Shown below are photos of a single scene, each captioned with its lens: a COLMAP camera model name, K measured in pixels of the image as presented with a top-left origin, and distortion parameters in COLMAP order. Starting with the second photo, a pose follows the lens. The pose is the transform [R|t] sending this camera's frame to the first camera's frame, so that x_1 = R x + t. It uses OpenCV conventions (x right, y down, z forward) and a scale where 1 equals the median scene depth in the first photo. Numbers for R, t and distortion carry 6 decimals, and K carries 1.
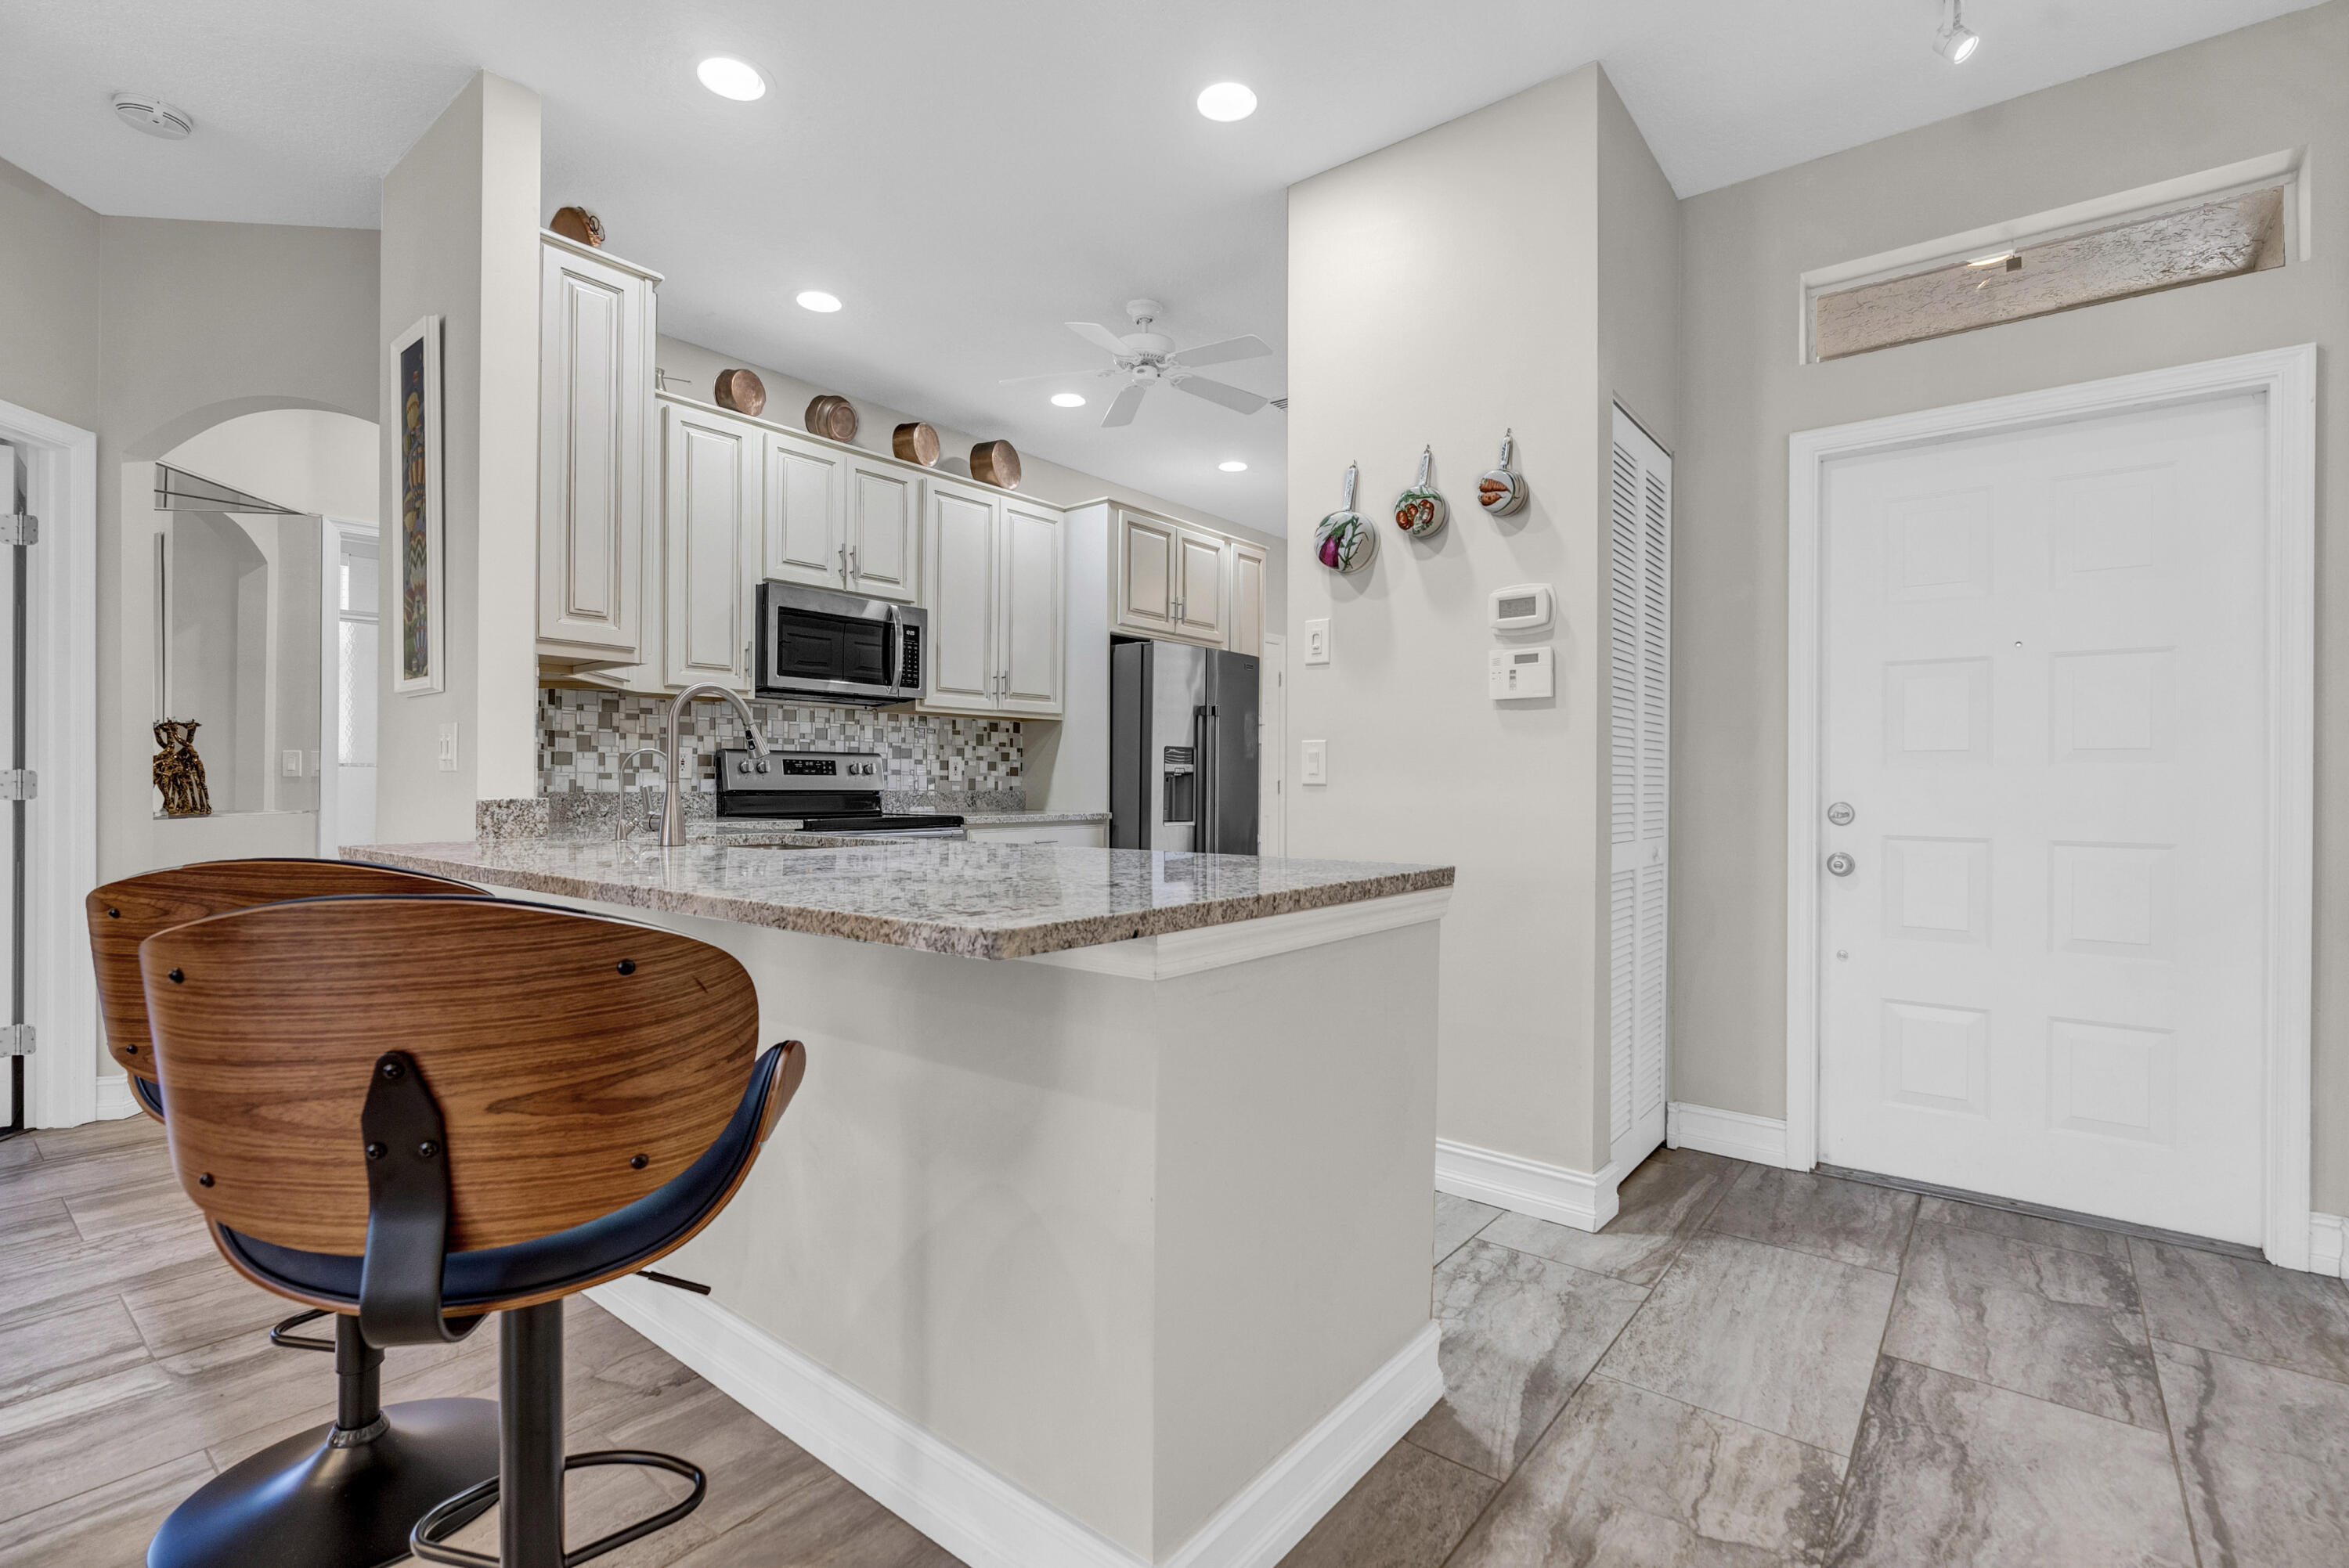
lens RADIAL K [[1077.4, 0, 1221.3], [0, 1077.4, 782.9], [0, 0, 1]] dist [-0.007299, 0.003998]
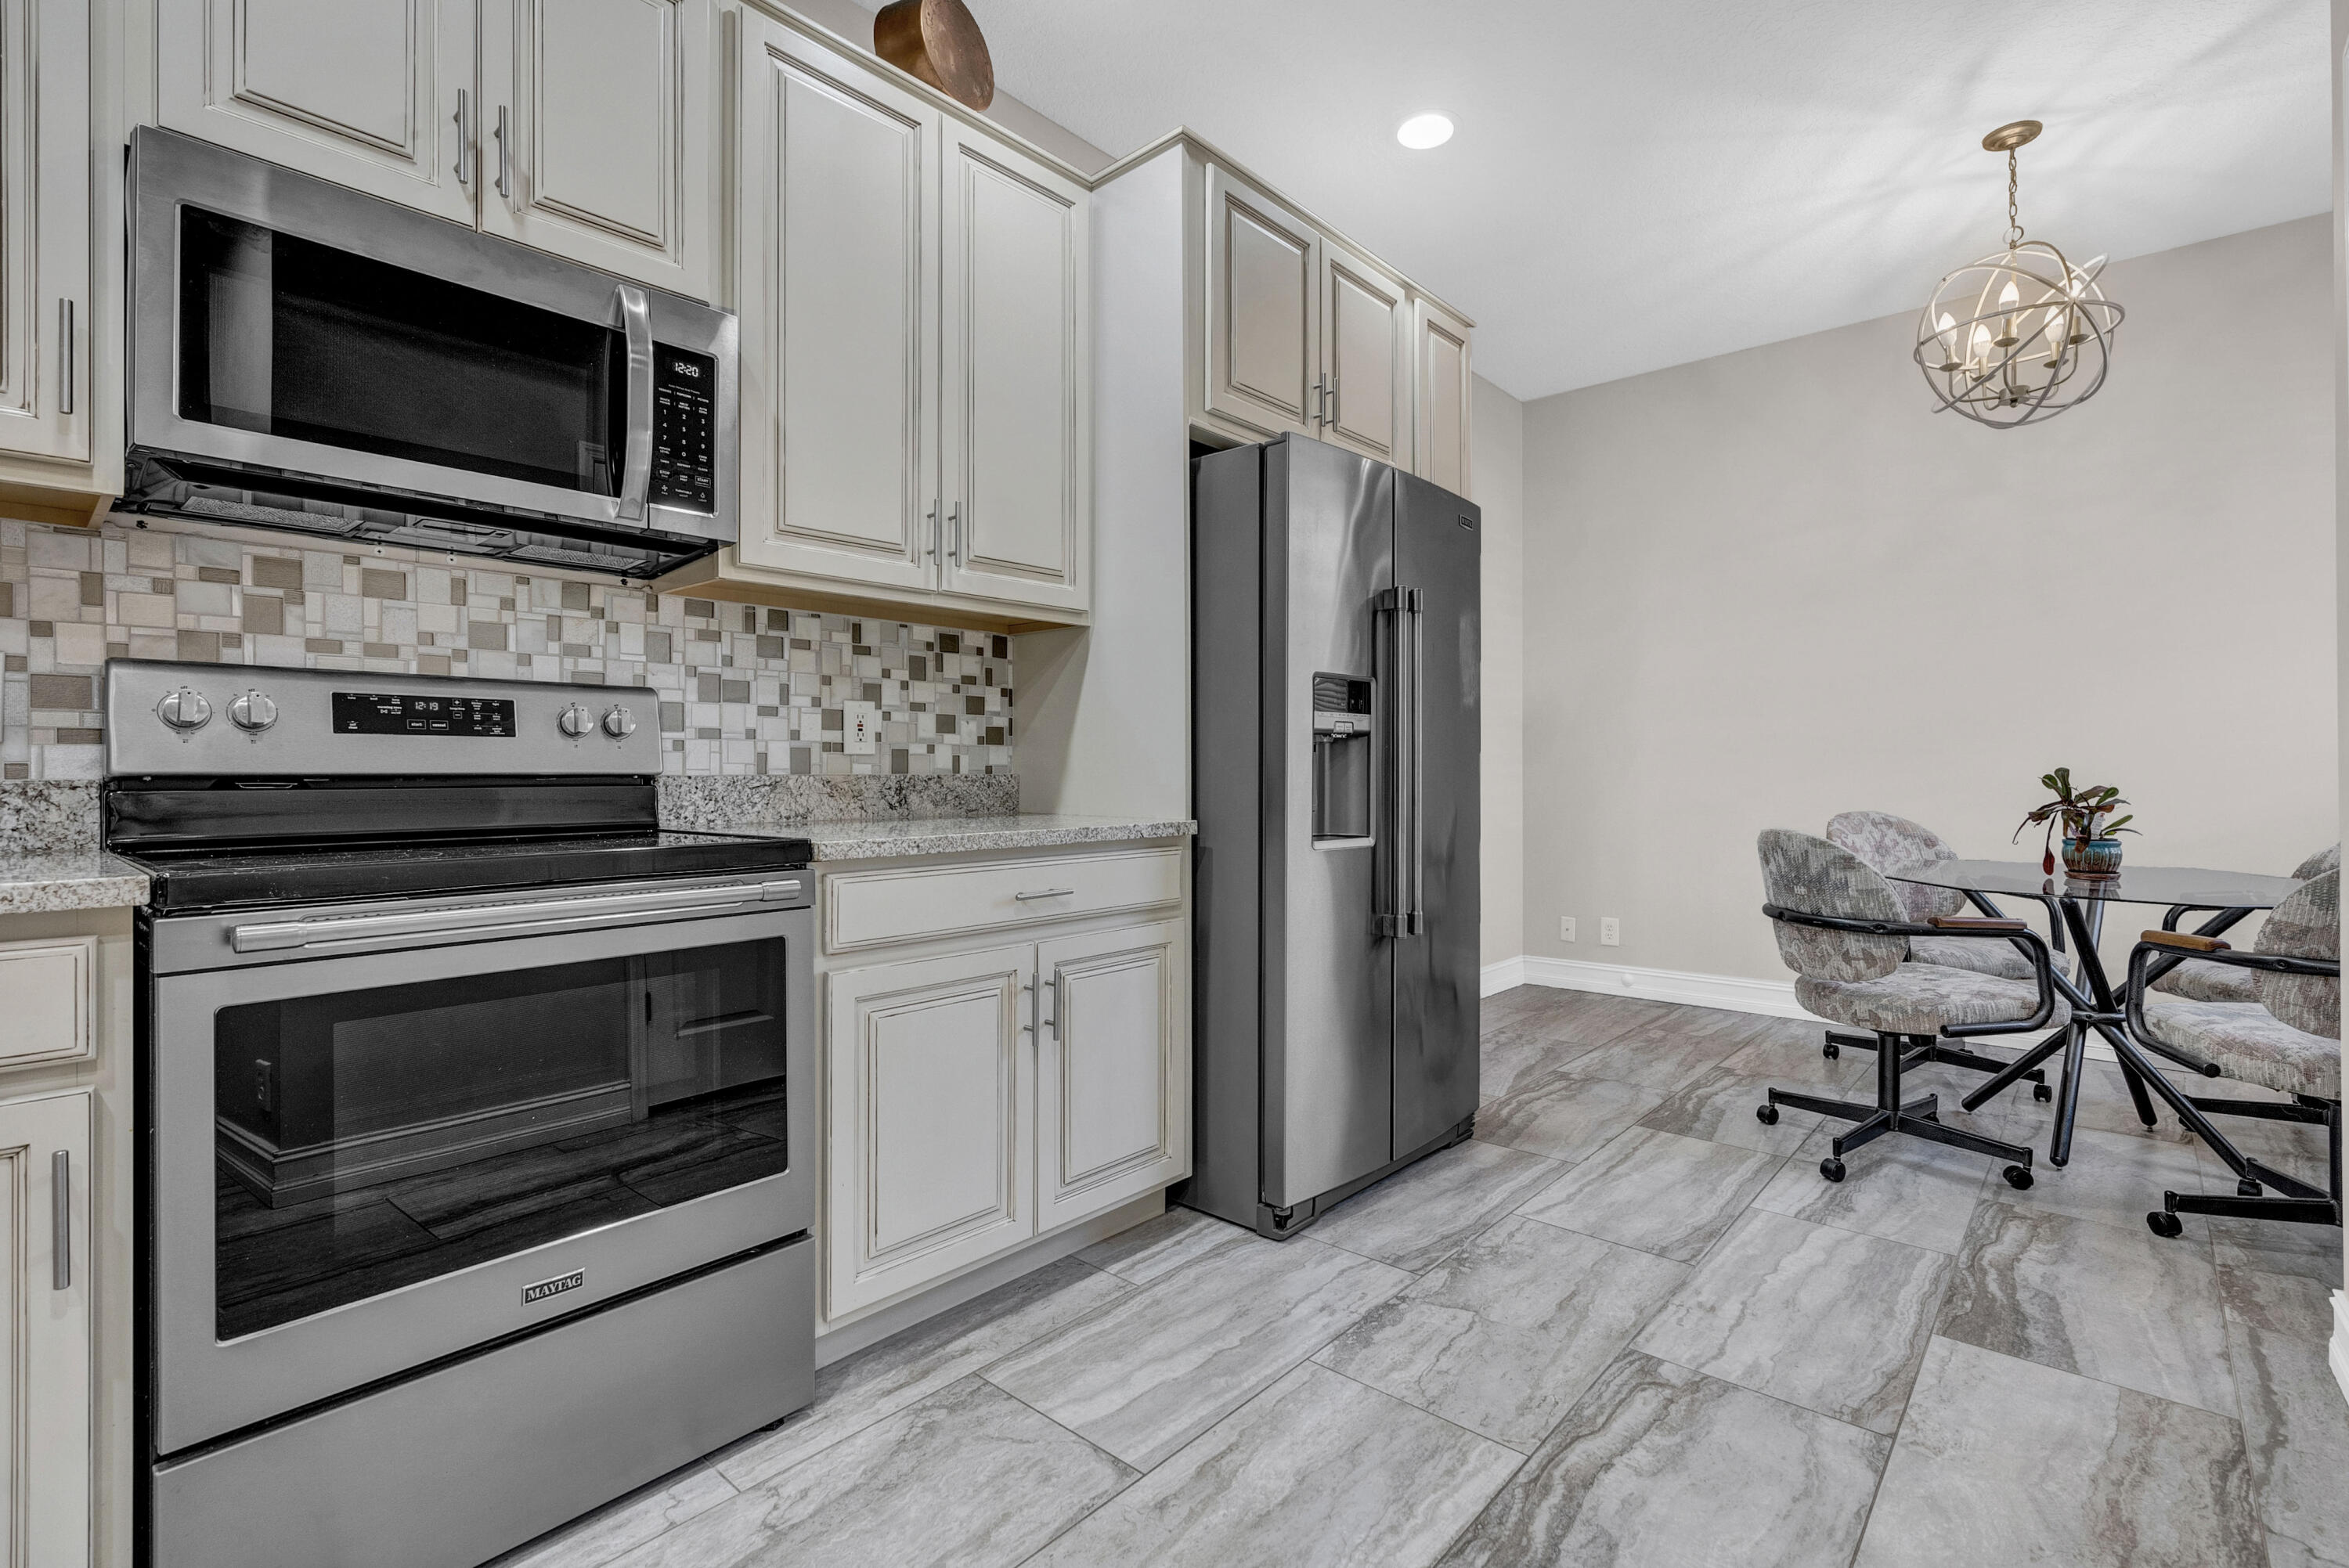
lens RADIAL K [[1077.4, 0, 1215.0], [0, 1077.4, 767.1], [0, 0, 1]] dist [-0.007299, 0.003998]
pose [[0.997865, -0.008808, -0.064710, -0.068142], [0.008549, 0.999954, -0.004277, 0.007528], [0.064745, 0.003715, 0.997895, 0.578644]]
